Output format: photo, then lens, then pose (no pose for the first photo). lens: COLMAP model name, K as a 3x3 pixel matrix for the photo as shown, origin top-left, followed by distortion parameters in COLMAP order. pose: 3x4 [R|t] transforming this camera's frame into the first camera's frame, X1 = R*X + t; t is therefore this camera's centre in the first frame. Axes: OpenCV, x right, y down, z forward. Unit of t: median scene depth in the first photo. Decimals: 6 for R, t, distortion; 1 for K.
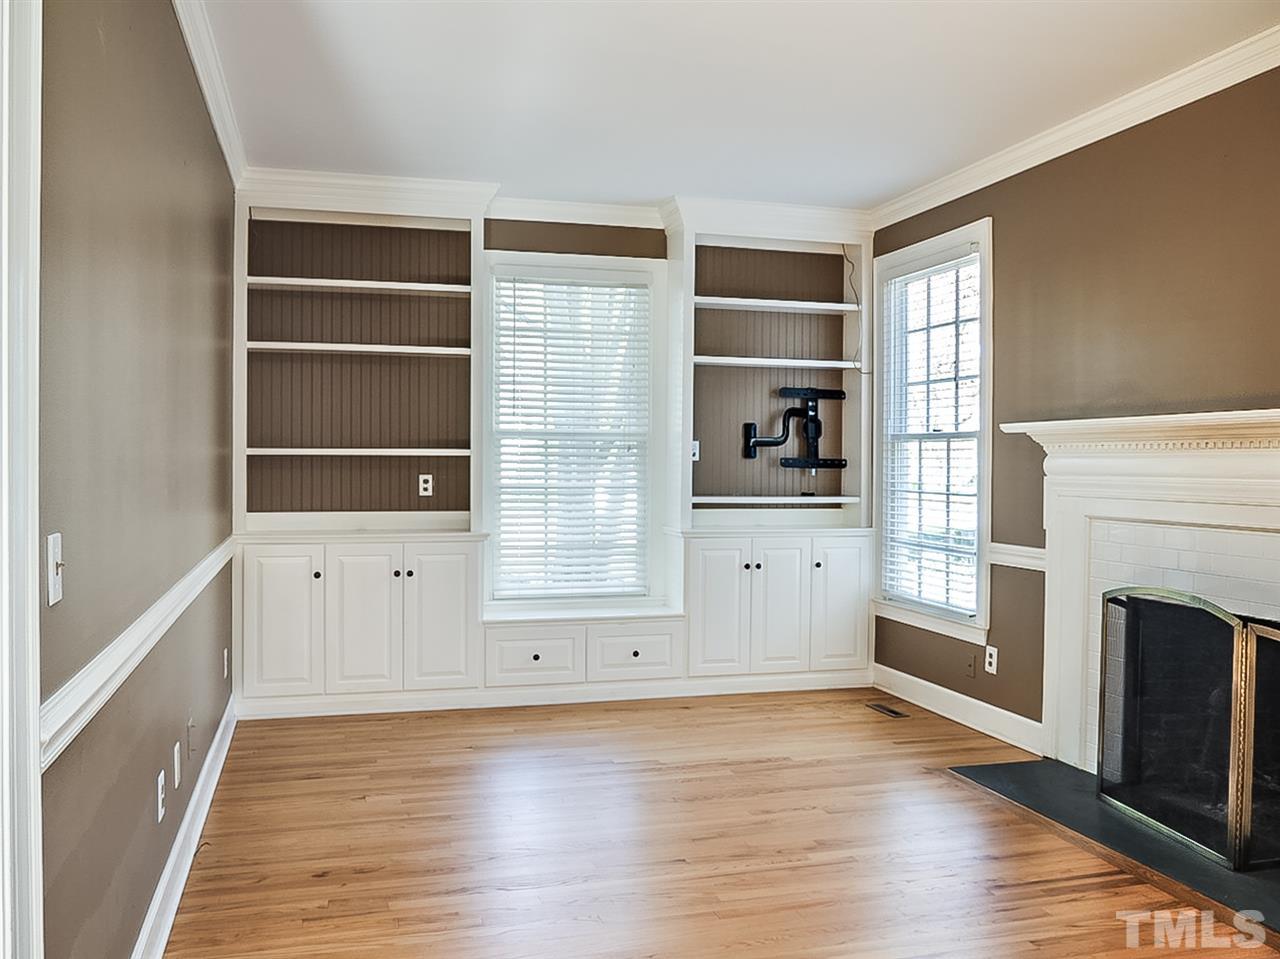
lens RADIAL K [[1090.5, 0, 640.0], [0, 1090.5, 479.5], [0, 0, 1]] dist [-0.055154, 0.043056]
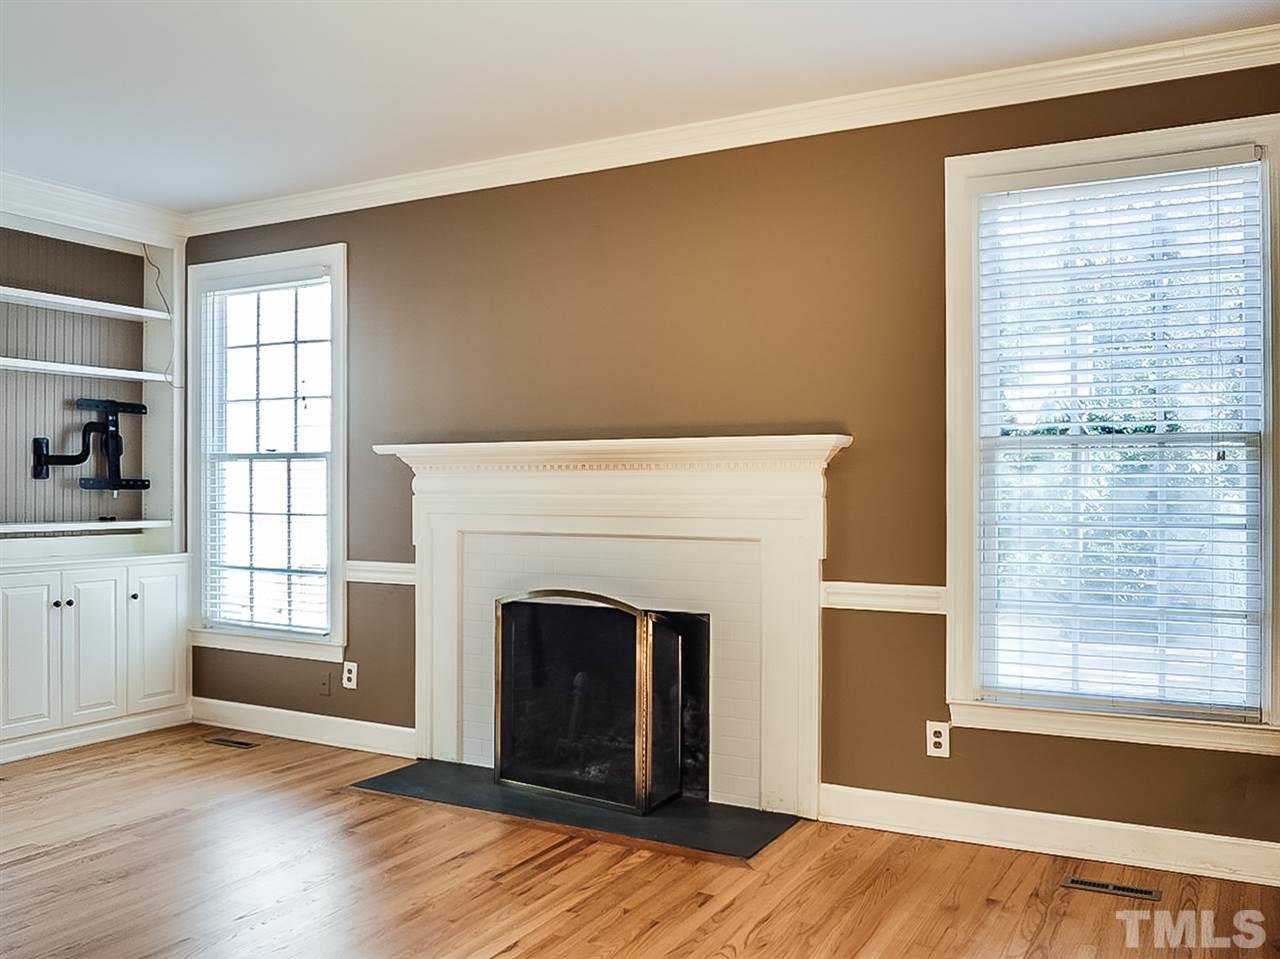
lens RADIAL K [[1090.5, 0, 640.0], [0, 1090.5, 479.5], [0, 0, 1]] dist [-0.055154, 0.043056]
pose [[0.702780, -0.002060, 0.711404, -0.179697], [0.014359, 0.999833, -0.011290, -0.002543], [-0.711262, 0.018150, 0.702692, 0.069053]]
